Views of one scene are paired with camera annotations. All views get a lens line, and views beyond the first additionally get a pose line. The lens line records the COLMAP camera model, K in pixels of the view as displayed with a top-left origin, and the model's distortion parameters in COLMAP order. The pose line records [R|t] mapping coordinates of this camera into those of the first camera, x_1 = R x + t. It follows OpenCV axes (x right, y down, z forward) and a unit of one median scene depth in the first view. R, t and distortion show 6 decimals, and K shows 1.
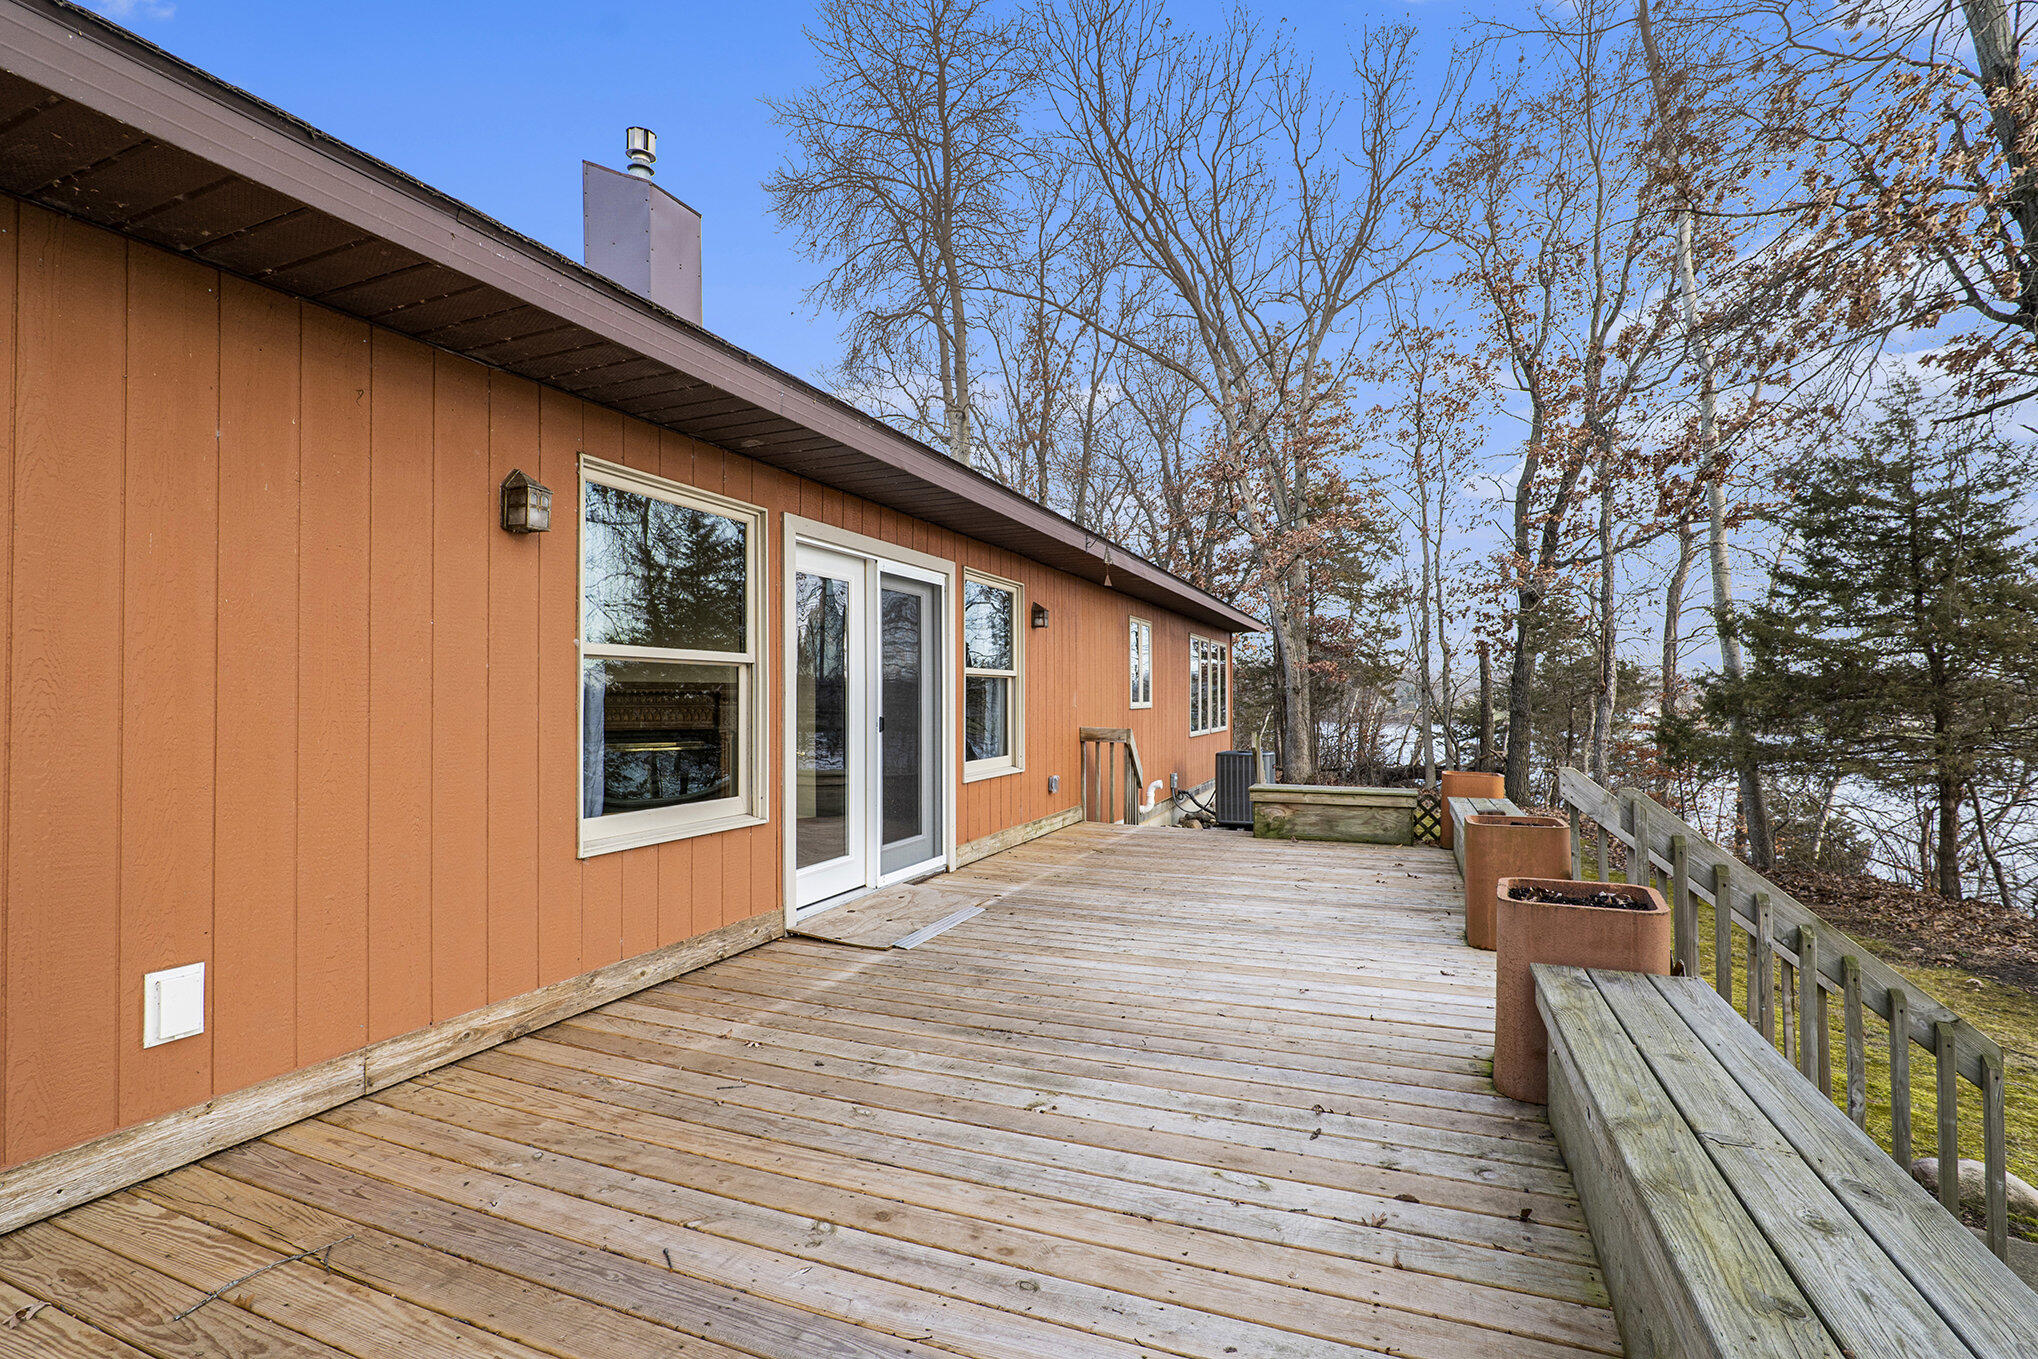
lens RADIAL K [[949.2, 0, 1017.4], [0, 949.2, 688.9], [0, 0, 1]] dist [-0.030385, 0.002447]
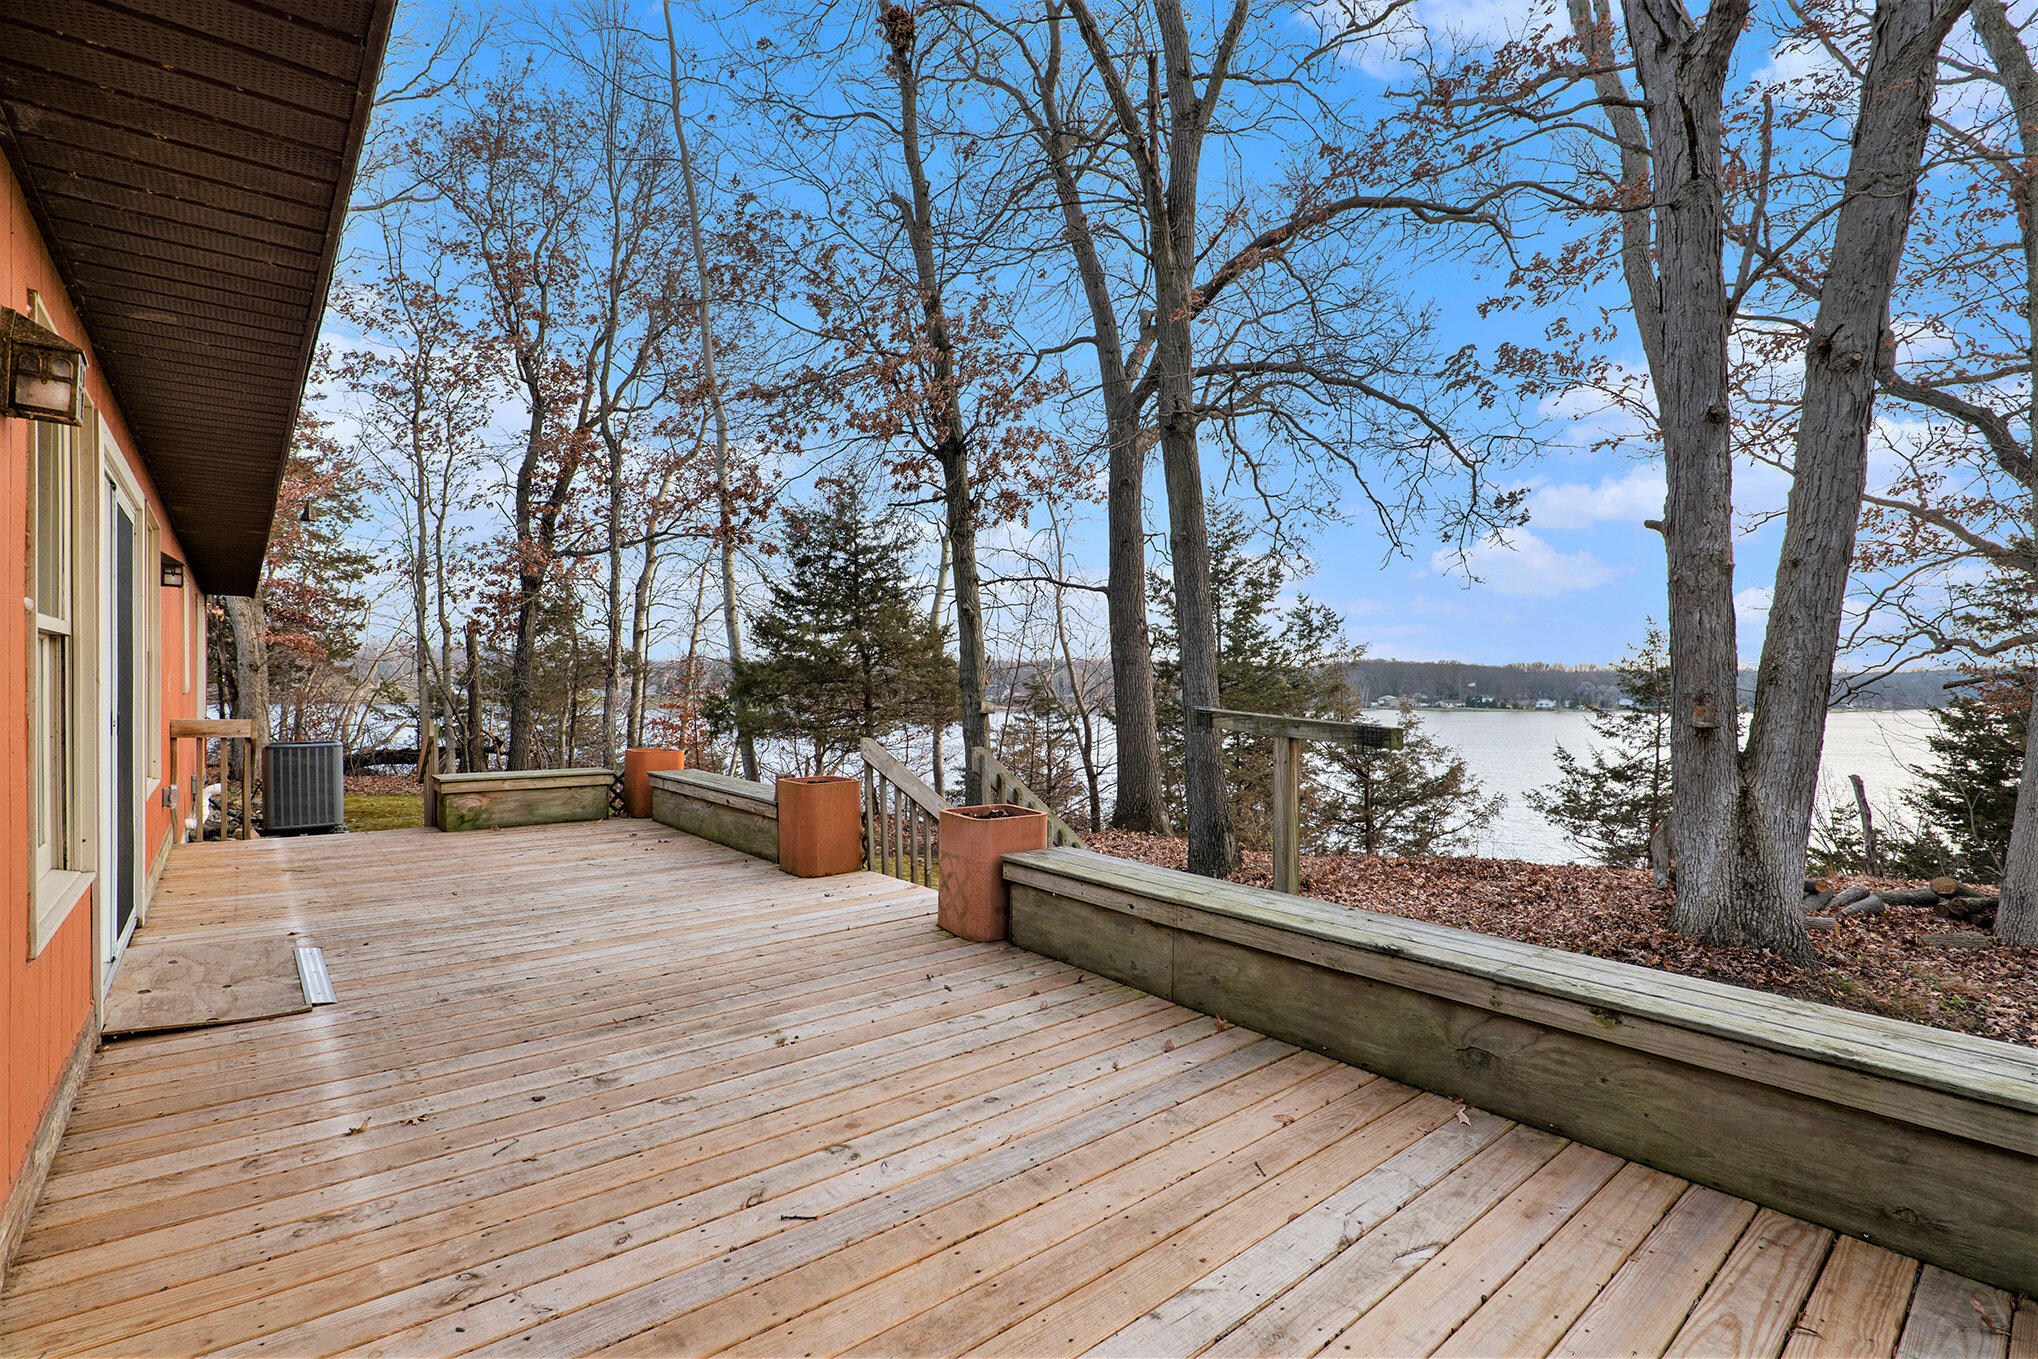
lens RADIAL K [[949.2, 0, 1023.2], [0, 949.2, 681.0], [0, 0, 1]] dist [-0.030385, 0.002447]
pose [[0.461386, 0.003852, 0.887191, -0.617395], [-0.018242, 0.999820, 0.005146, -0.015008], [-0.887012, -0.018558, 0.461373, 0.135648]]
